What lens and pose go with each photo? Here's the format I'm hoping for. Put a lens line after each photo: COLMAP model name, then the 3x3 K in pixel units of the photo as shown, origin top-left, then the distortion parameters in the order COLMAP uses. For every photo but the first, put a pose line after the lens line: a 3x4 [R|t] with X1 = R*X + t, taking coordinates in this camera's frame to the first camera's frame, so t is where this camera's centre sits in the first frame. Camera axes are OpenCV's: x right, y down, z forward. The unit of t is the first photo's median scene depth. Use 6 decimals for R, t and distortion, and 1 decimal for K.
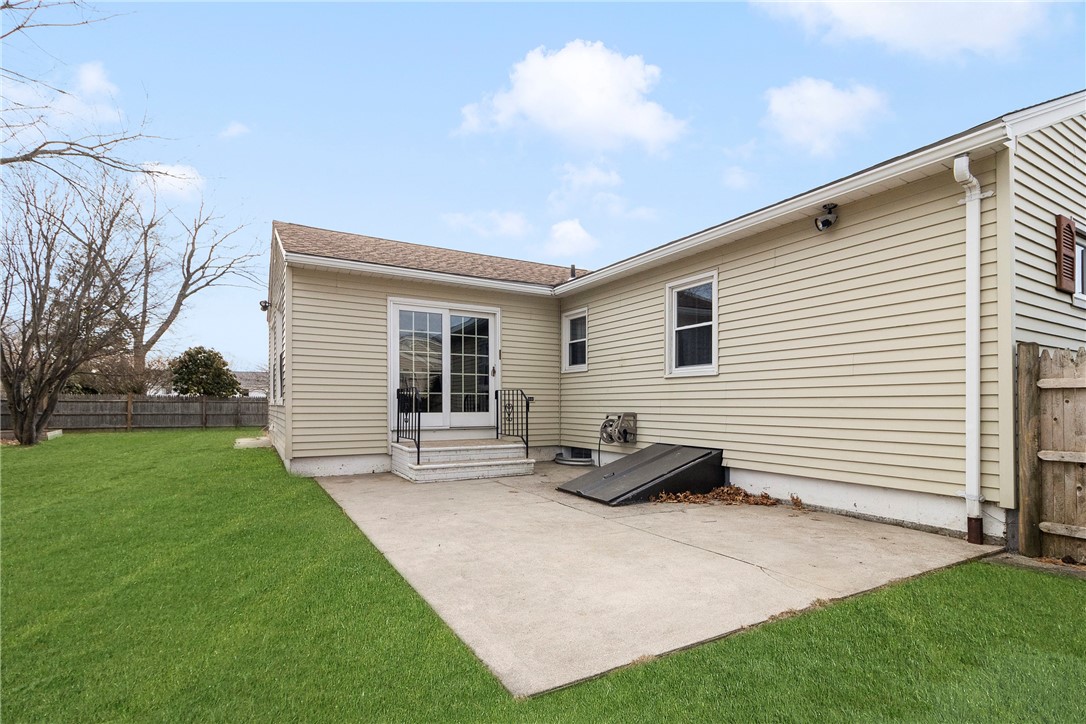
lens RADIAL K [[509.1, 0, 544.1], [0, 509.1, 400.1], [0, 0, 1]] dist [0.005998, 0.000709]
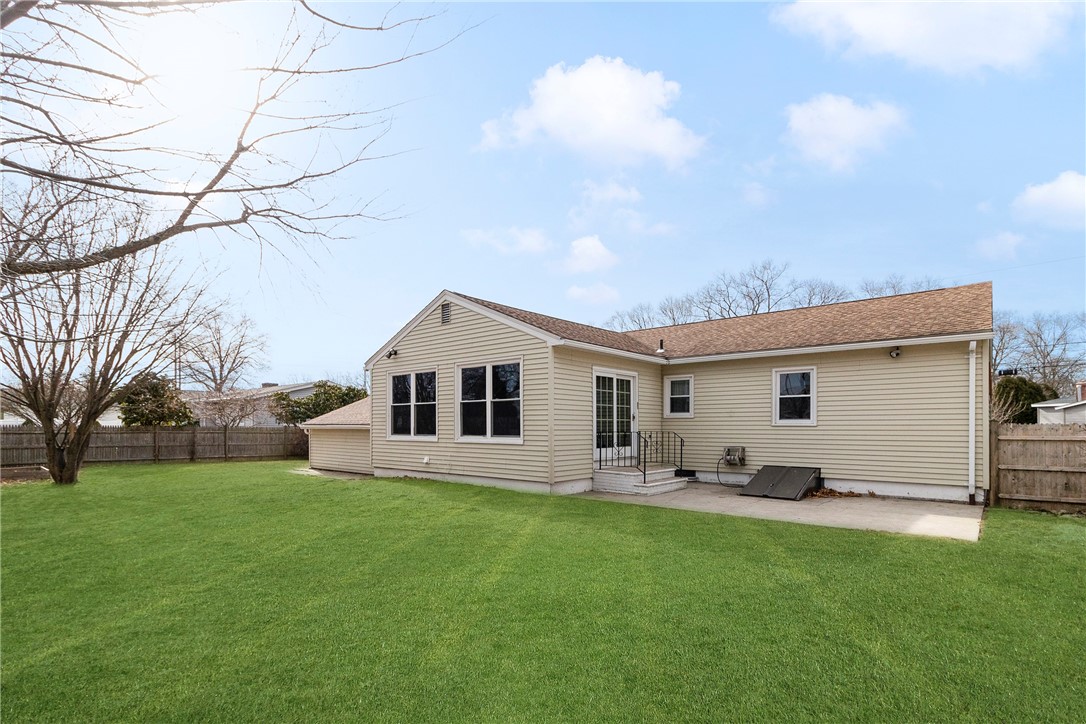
lens RADIAL K [[509.1, 0, 545.0], [0, 509.1, 428.0], [0, 0, 1]] dist [0.005998, 0.000709]
pose [[0.944743, 0.000058, 0.327811, -0.998812], [-0.003234, 0.999953, 0.009143, -0.049266], [-0.327795, -0.009698, 0.944699, -0.318133]]
